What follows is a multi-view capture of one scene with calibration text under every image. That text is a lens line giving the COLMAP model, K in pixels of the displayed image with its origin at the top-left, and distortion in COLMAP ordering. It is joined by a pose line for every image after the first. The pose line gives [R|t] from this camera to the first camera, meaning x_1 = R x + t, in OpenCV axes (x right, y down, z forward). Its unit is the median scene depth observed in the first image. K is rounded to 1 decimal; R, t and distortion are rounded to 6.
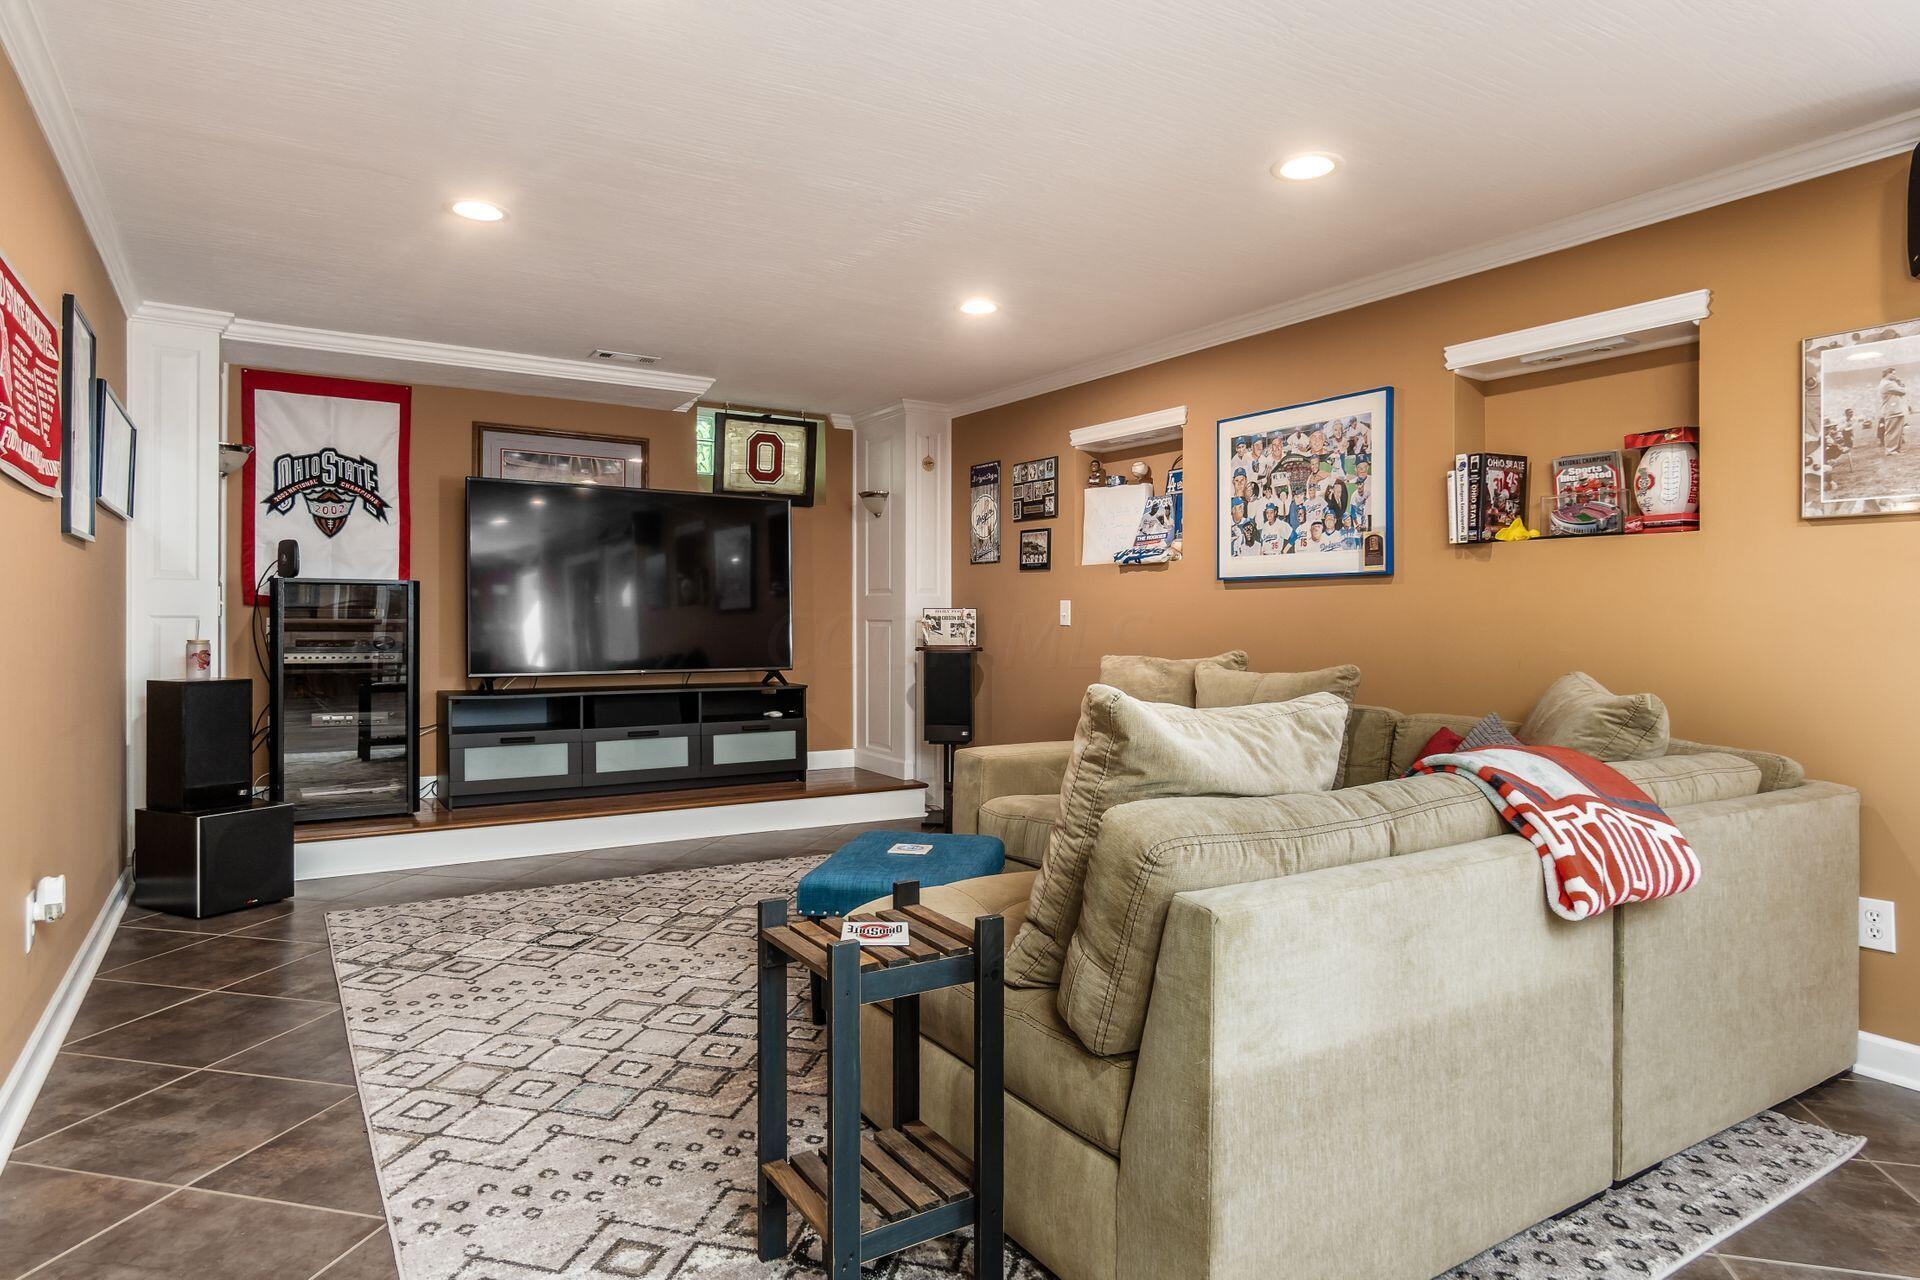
lens RADIAL K [[1056.2, 0, 957.0], [0, 1056.2, 627.5], [0, 0, 1]] dist [-0.013433, 0.001223]
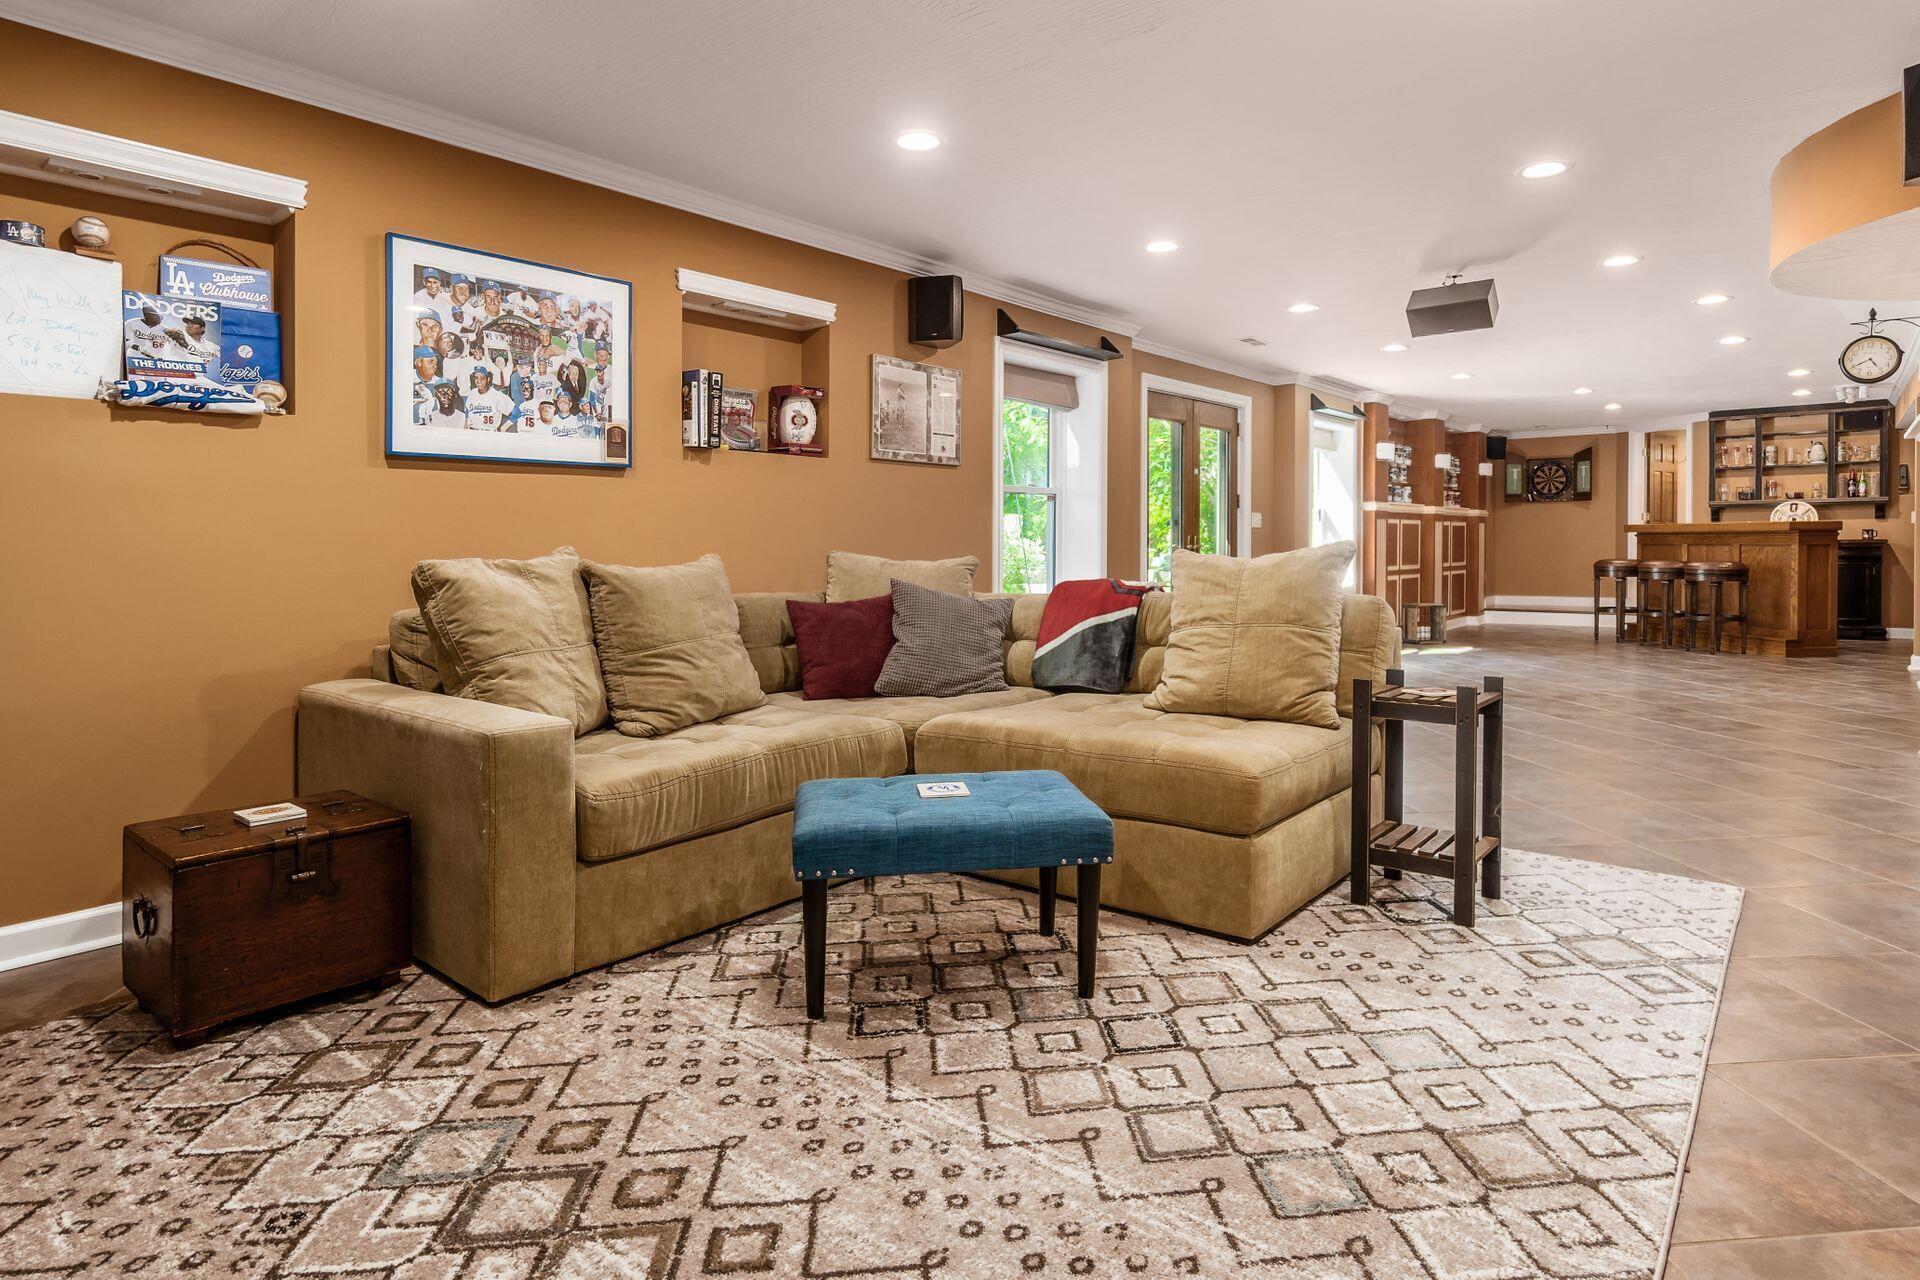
lens RADIAL K [[1061.8, 0, 963.6], [0, 1061.8, 536.7], [0, 0, 1]] dist [-0.001236, 0.000018]
pose [[-0.300655, 0.000540, 0.953733, -0.646809], [0.014204, 0.999891, 0.003911, 0.015939], [-0.953627, 0.014723, -0.300630, 0.982257]]
